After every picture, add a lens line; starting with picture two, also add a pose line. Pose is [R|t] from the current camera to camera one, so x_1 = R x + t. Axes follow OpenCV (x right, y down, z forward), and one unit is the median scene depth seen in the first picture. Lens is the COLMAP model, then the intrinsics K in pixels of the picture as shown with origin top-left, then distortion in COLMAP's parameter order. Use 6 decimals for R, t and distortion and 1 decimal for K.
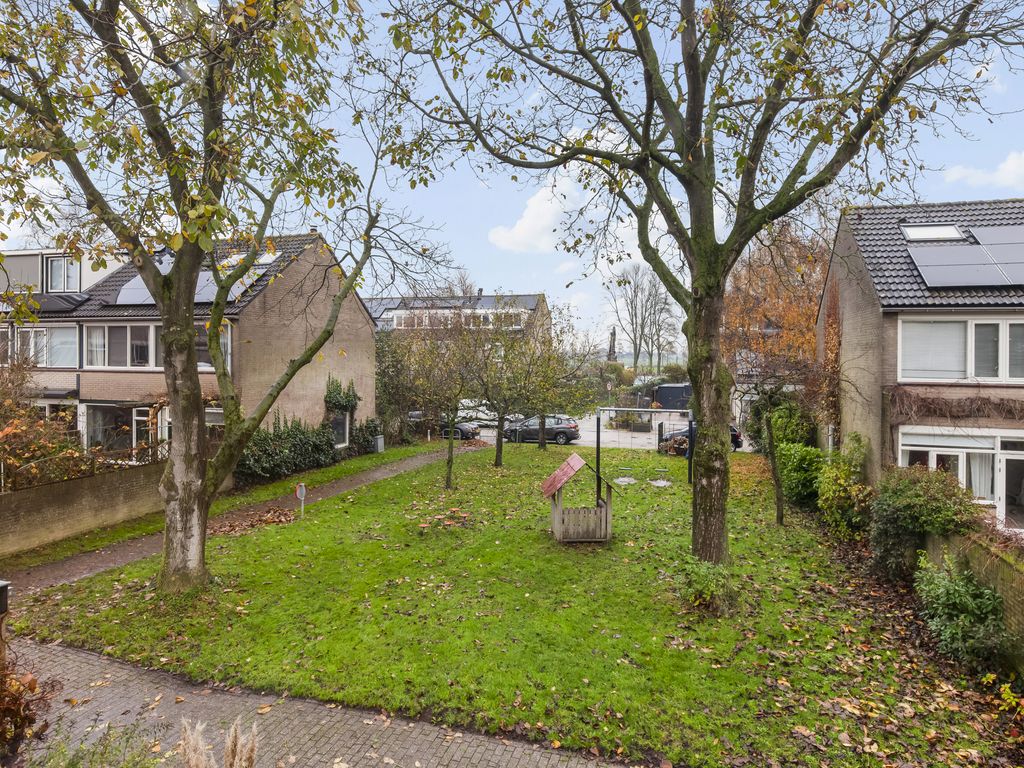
lens RADIAL K [[665.0, 0, 510.3], [0, 665.0, 378.3], [0, 0, 1]] dist [0.003696, 0.002252]
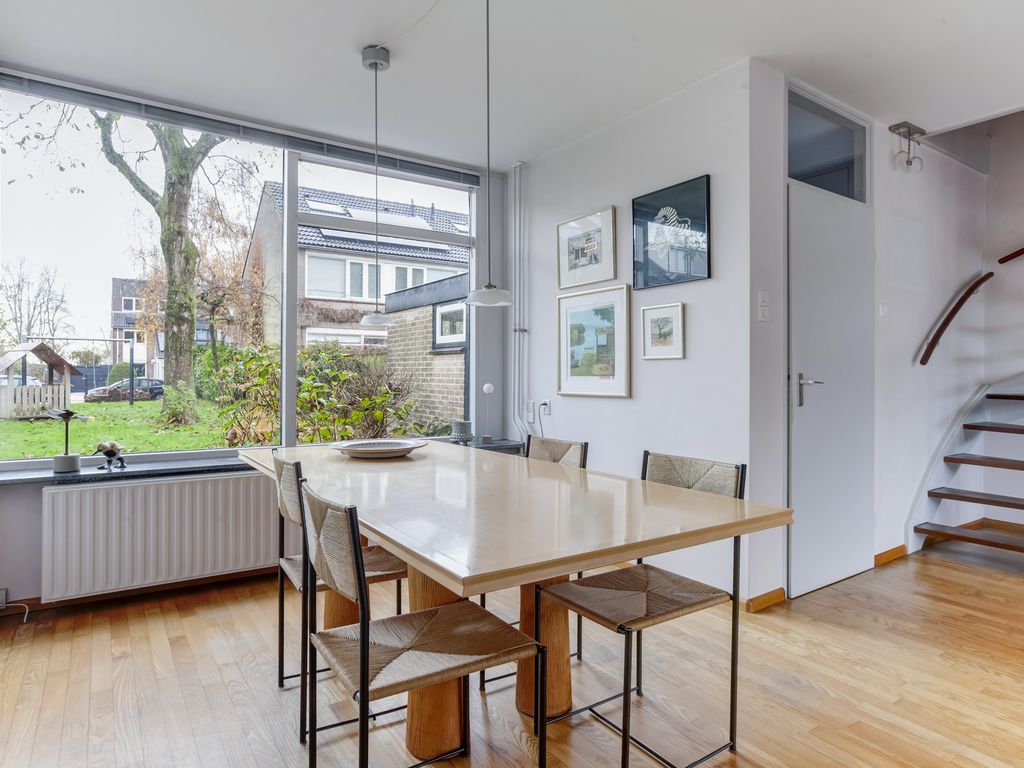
lens RADIAL K [[615.0, 0, 509.5], [0, 615.0, 382.4], [0, 0, 1]] dist [-0.012239, 0.004533]
pose [[0.652426, -0.004594, 0.757838, -0.145232], [0.004537, 0.999987, 0.002157, 0.197043], [-0.757839, 0.002031, 0.652439, -0.212592]]
